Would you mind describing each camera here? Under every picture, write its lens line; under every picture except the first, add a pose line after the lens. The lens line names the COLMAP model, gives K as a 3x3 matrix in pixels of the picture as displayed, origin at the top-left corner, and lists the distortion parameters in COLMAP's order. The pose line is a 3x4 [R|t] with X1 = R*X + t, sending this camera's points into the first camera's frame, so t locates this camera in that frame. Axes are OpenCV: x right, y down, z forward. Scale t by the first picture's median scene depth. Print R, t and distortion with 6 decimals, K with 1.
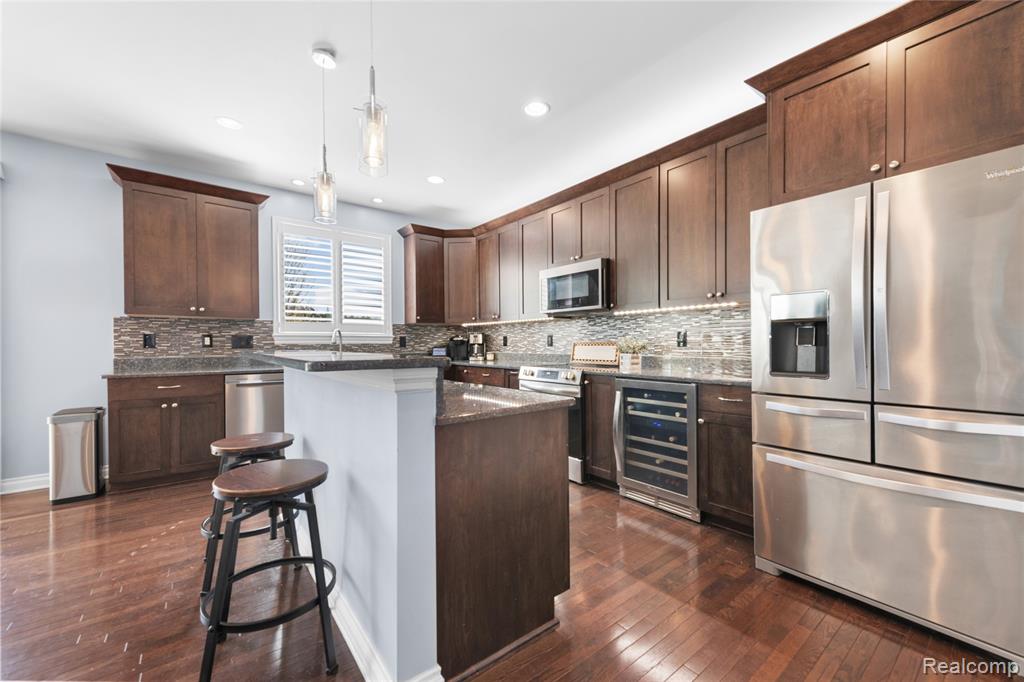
lens RADIAL K [[401.4, 0, 505.5], [0, 401.4, 345.6], [0, 0, 1]] dist [0.006218, -0.002073]
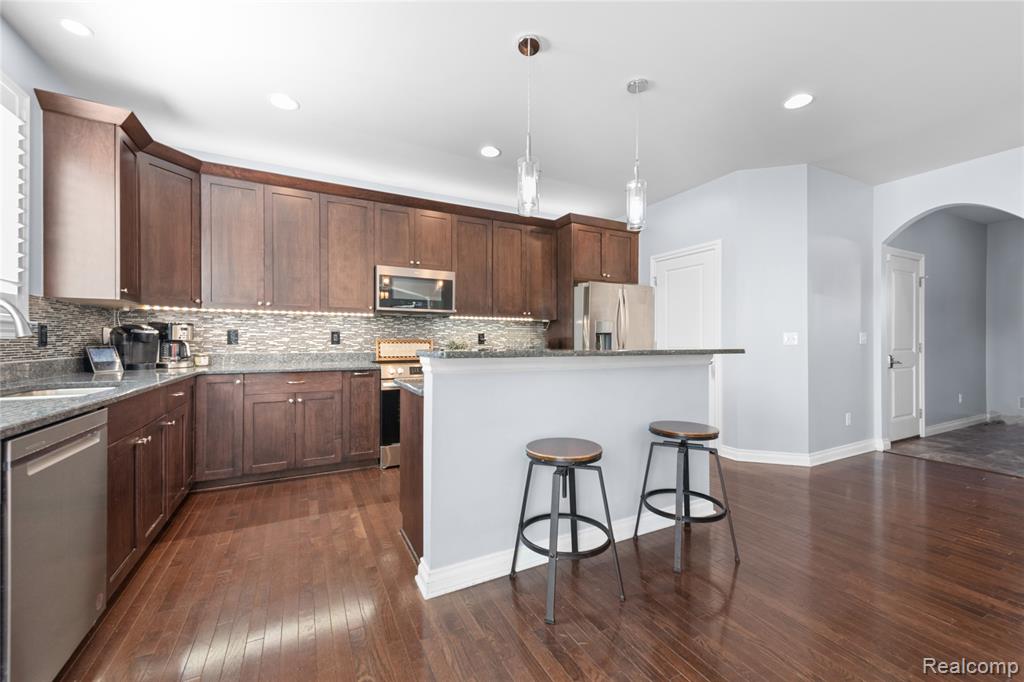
lens RADIAL K [[401.4, 0, 516.5], [0, 401.4, 338.6], [0, 0, 1]] dist [0.006218, -0.002073]
pose [[0.186007, 0.009567, 0.982502, -0.835428], [-0.001230, 0.999954, -0.009504, -0.003283], [-0.982548, 0.000559, 0.186010, 0.526534]]
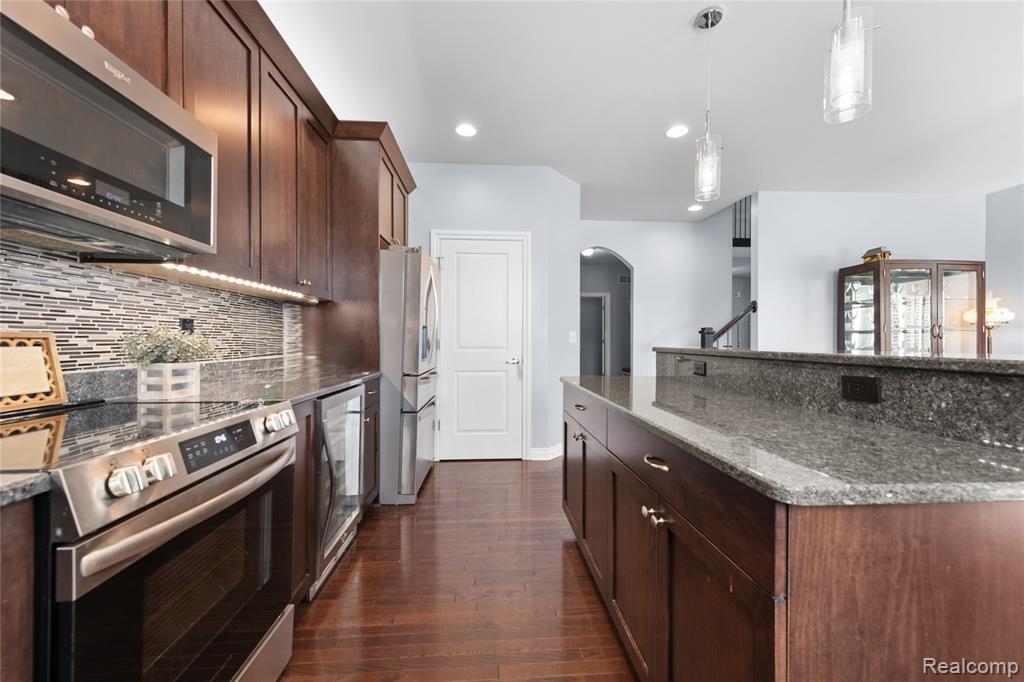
lens RADIAL K [[401.4, 0, 514.7], [0, 401.4, 340.3], [0, 0, 1]] dist [0.006218, -0.002073]
pose [[-0.823553, 0.007173, 0.567194, -0.206978], [0.006387, 0.999974, -0.003373, -0.000678], [-0.567203, 0.000845, -0.823577, 1.059570]]
